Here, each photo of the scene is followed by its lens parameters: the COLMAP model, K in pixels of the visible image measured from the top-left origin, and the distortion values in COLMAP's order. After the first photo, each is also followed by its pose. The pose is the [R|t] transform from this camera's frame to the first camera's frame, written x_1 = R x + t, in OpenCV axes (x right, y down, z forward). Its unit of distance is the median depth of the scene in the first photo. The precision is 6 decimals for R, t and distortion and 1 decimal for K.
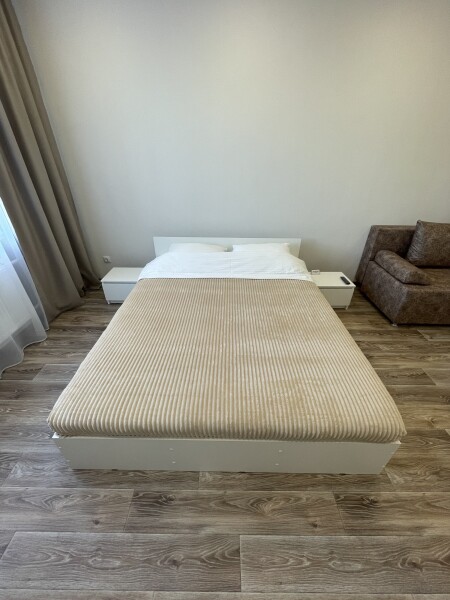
lens RADIAL K [[242.4, 0, 230.1], [0, 242.4, 299.1], [0, 0, 1]] dist [-0.004133, 0.000498]
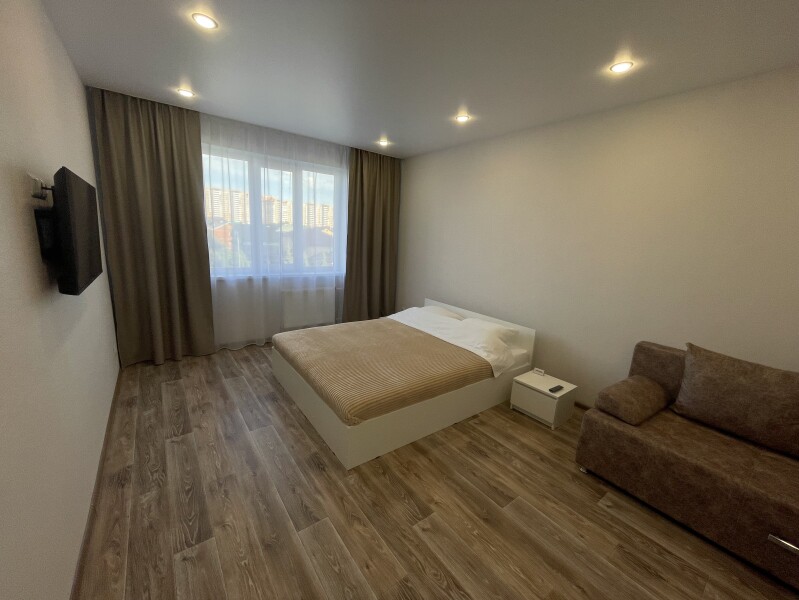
lens RADIAL K [[319.5, 0, 403.2], [0, 319.5, 294.0], [0, 0, 1]] dist [-0.001240, -0.000121]
pose [[0.616722, 0.168947, -0.768837, 6.431310], [-0.445711, 0.879997, -0.164153, 0.303176], [0.648842, 0.443916, 0.618016, -0.672783]]
